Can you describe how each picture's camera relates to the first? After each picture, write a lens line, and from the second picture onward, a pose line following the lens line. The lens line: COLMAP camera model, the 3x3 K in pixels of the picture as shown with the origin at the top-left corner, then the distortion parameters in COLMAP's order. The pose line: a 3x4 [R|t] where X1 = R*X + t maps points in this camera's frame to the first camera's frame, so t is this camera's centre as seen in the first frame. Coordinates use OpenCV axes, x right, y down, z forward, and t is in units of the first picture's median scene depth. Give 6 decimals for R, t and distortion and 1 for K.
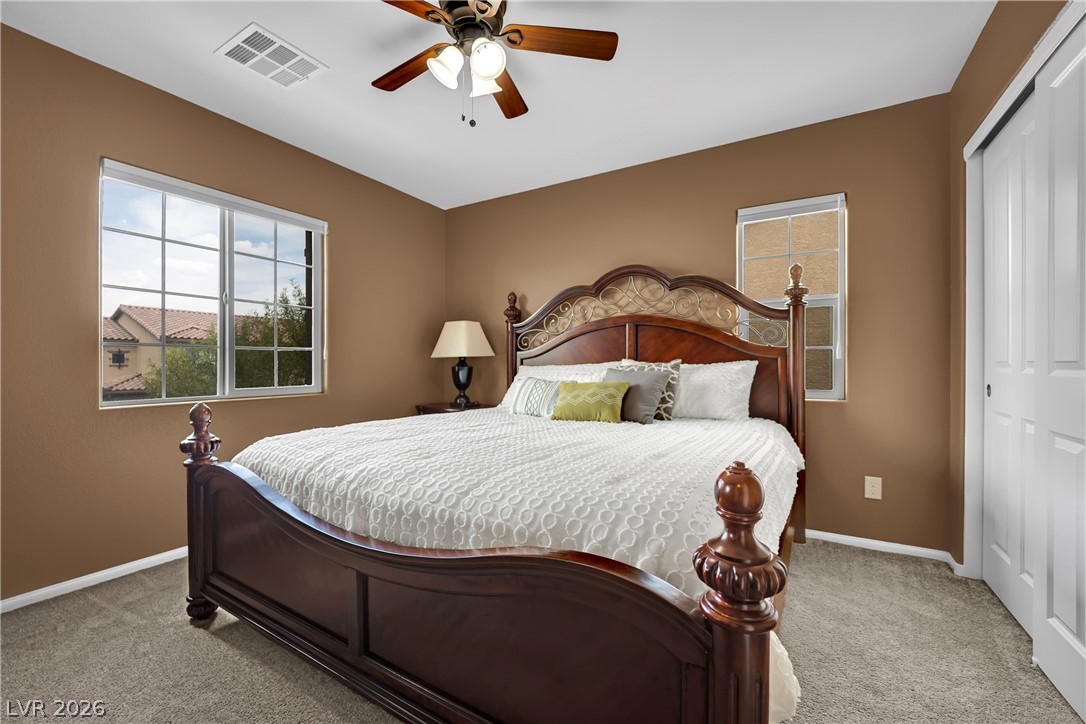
lens RADIAL K [[446.0, 0, 542.4], [0, 446.0, 363.4], [0, 0, 1]] dist [-0.015203, -0.000217]
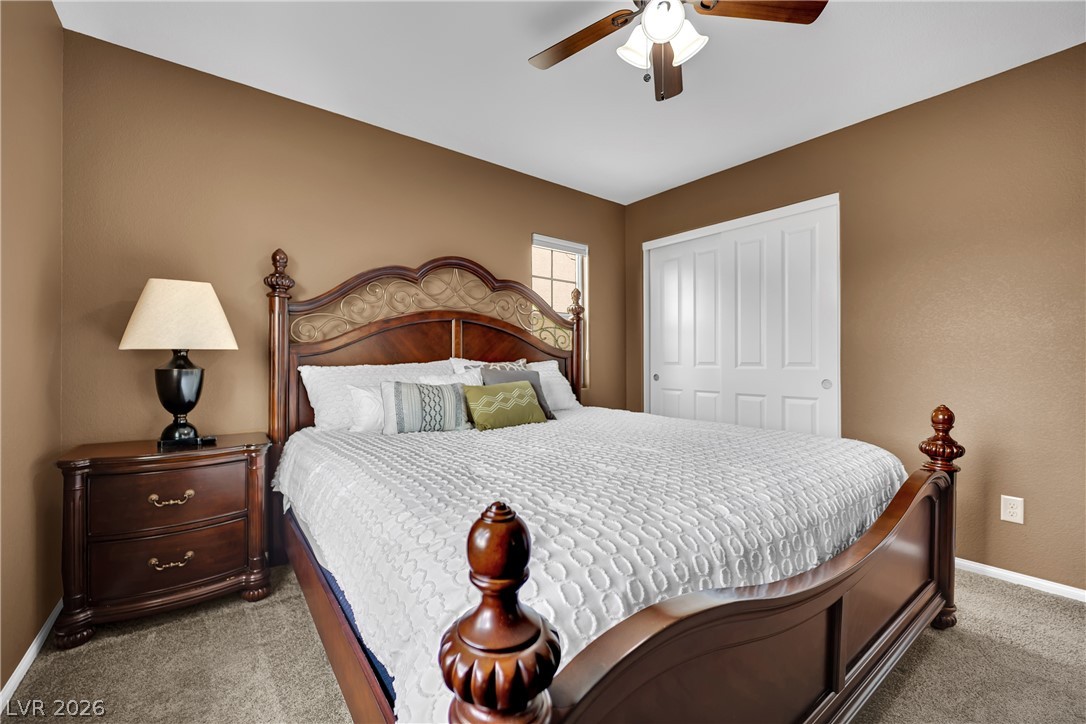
lens RADIAL K [[446.0, 0, 544.9], [0, 446.0, 359.9], [0, 0, 1]] dist [-0.015203, -0.000217]
pose [[0.356313, 0.004062, 0.934358, -0.600788], [-0.002678, 0.999991, -0.003326, -0.002663], [-0.934363, -0.001317, 0.356321, 0.490427]]
